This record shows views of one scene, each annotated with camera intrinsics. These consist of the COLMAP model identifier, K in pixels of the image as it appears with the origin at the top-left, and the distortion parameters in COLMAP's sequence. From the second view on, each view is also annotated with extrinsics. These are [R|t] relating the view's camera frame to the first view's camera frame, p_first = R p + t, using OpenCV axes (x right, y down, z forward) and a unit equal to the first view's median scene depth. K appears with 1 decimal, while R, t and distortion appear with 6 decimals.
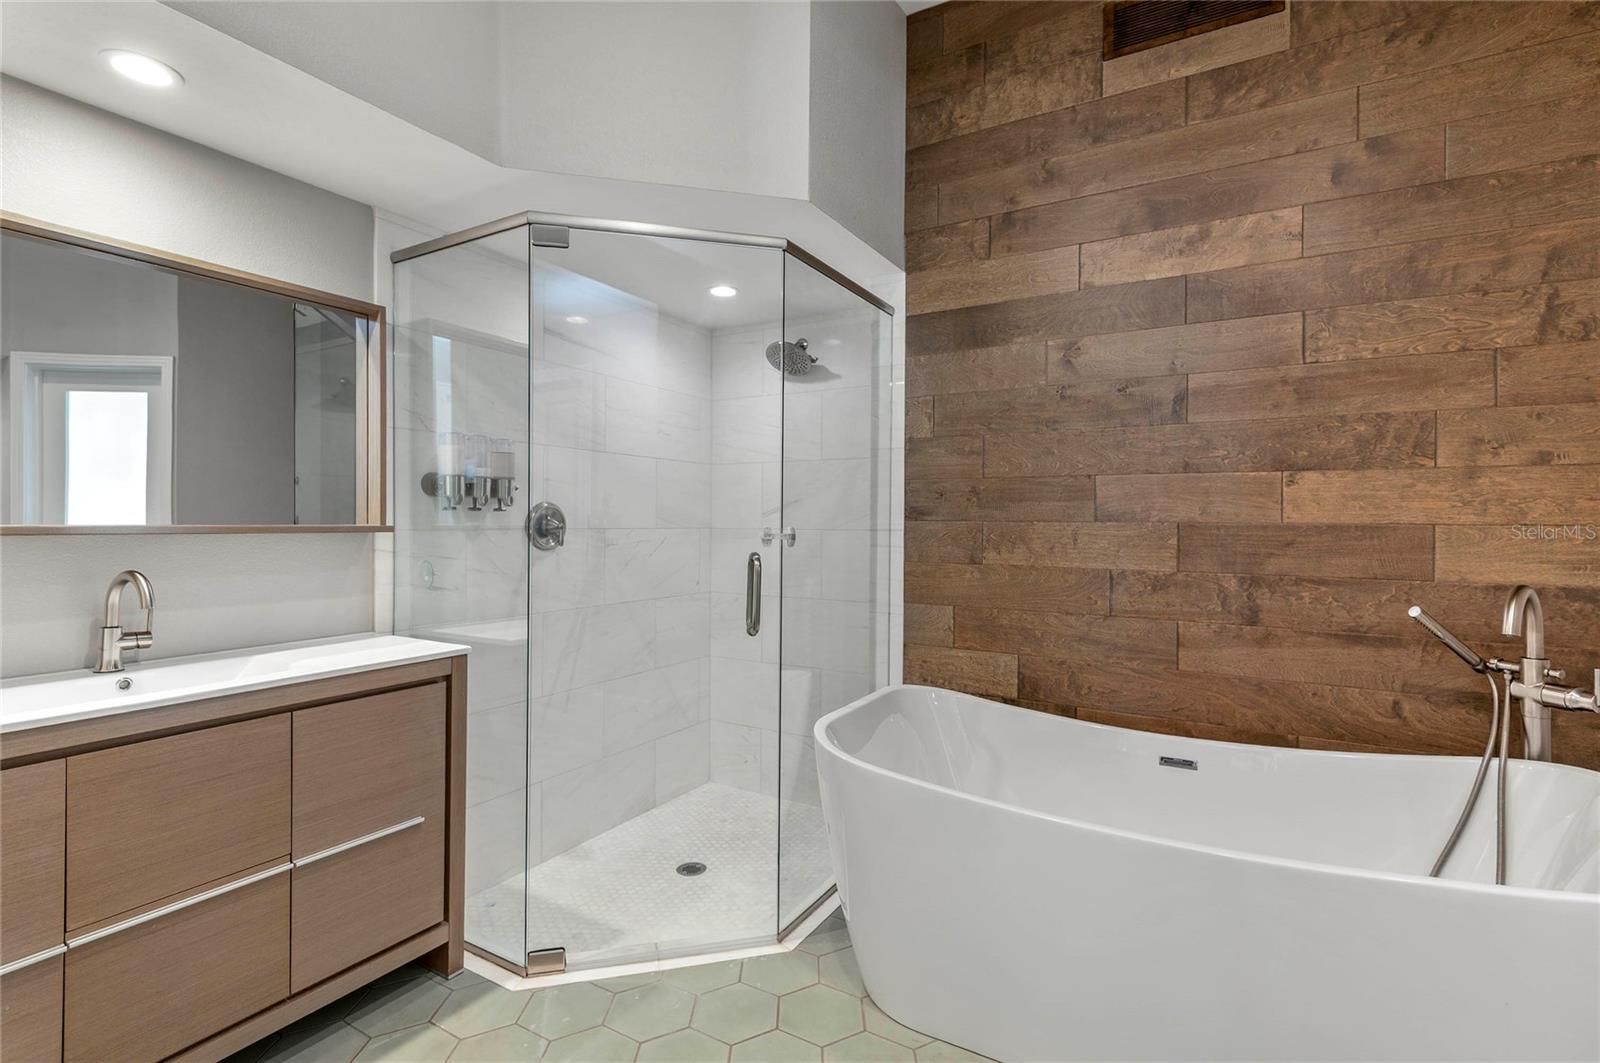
lens RADIAL K [[754.9, 0, 791.6], [0, 754.9, 523.7], [0, 0, 1]] dist [0.016810, -0.009050]
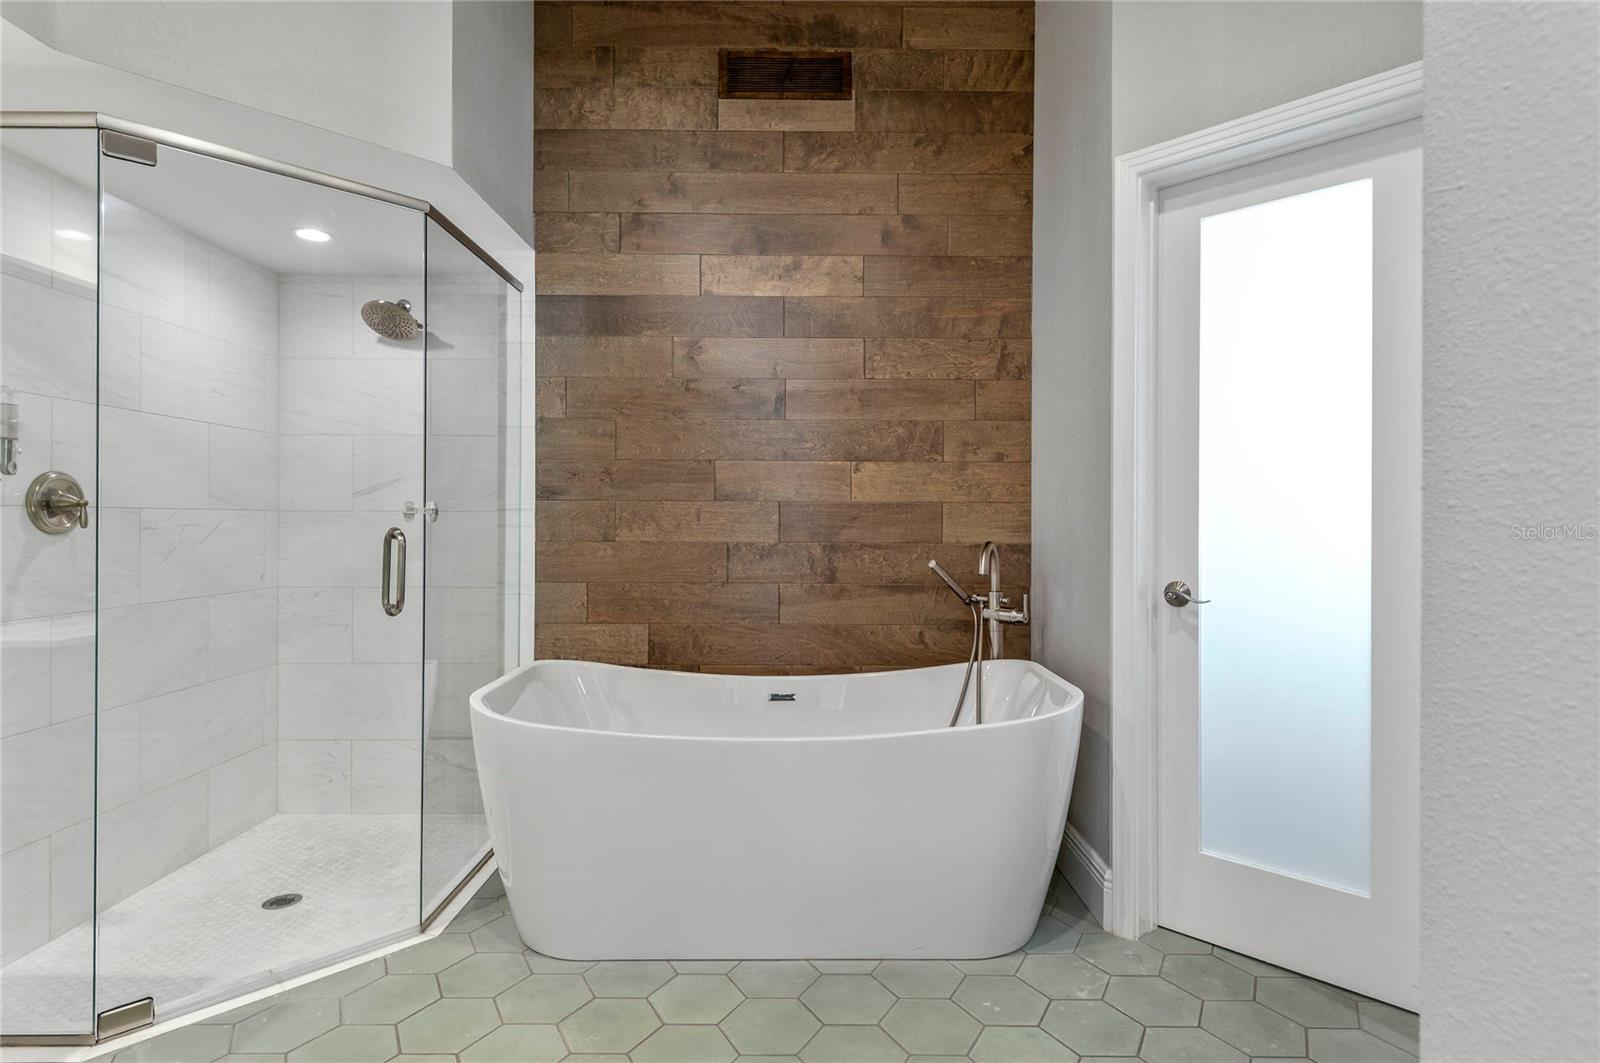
lens RADIAL K [[851.8, 0, 800.2], [0, 851.8, 527.4], [0, 0, 1]] dist [0.014815, -0.001586]
pose [[0.855351, -0.006212, 0.518012, -0.156086], [0.003351, 0.999974, 0.006459, 0.029798], [-0.518038, -0.003789, 0.855349, -0.167941]]
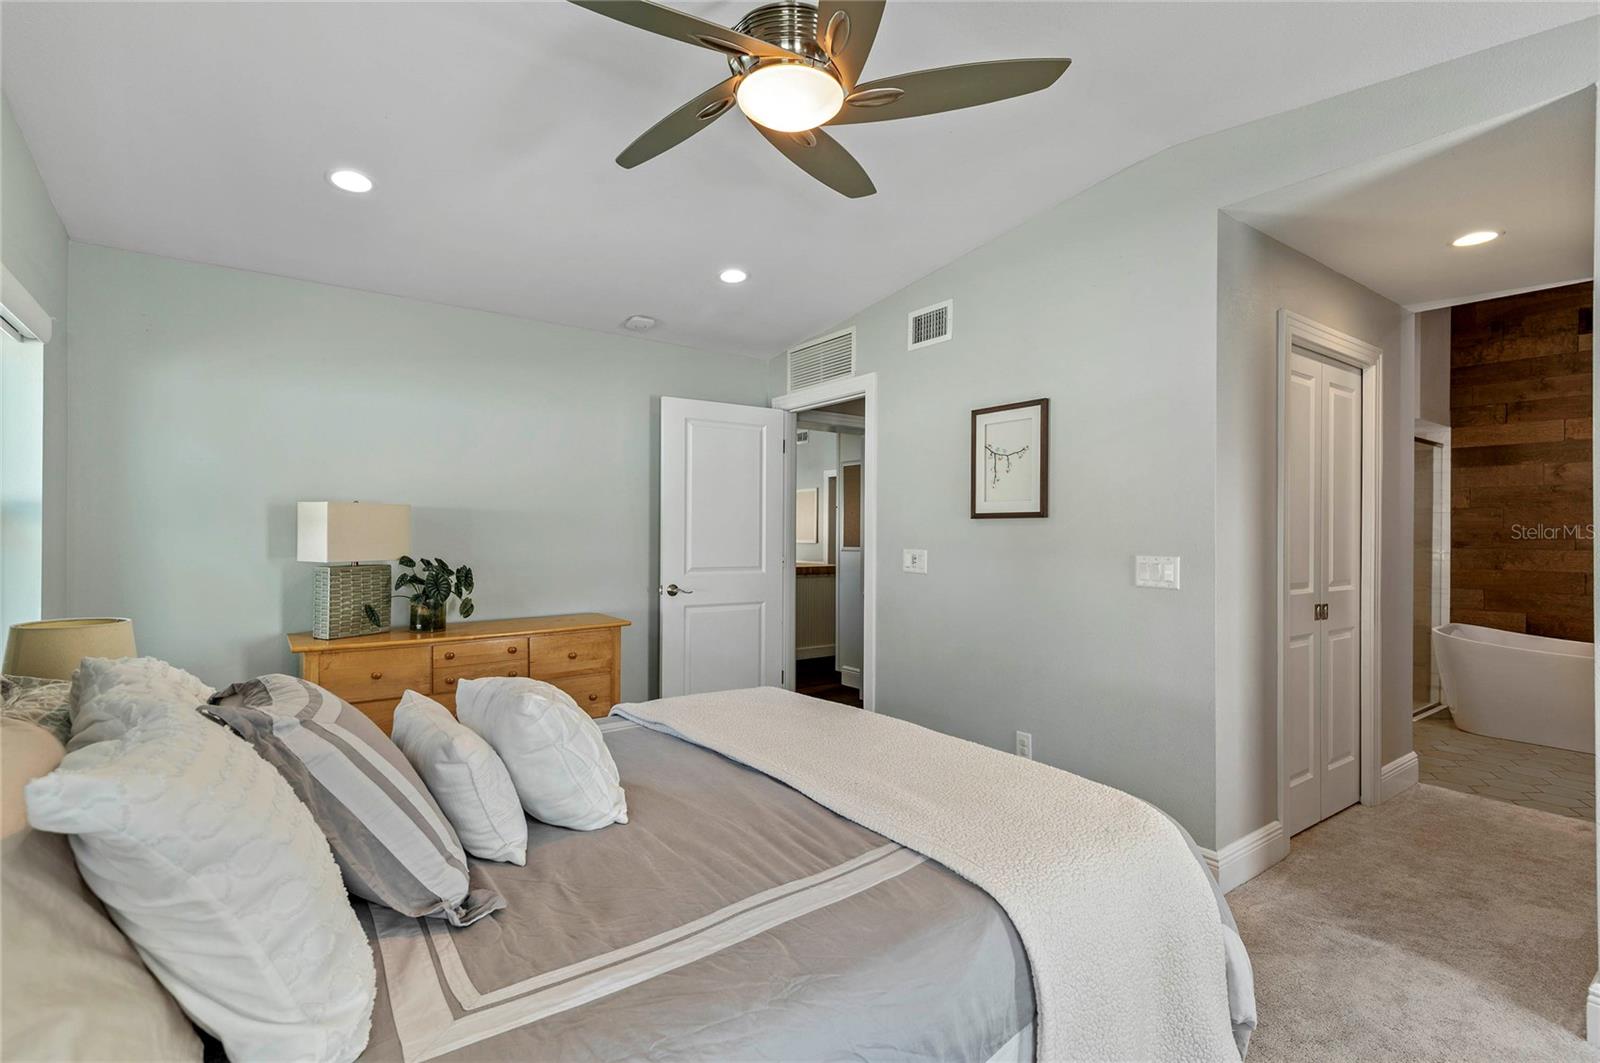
lens RADIAL K [[740.2, 0, 800.0], [0, 740.2, 531.5], [0, 0, 1]] dist [0.001626, 0.000089]
pose [[0.917625, -0.000101, -0.397446, -0.773299], [-0.003391, 0.999962, -0.008084, -0.030539], [0.397432, 0.008766, 0.917590, -1.786461]]
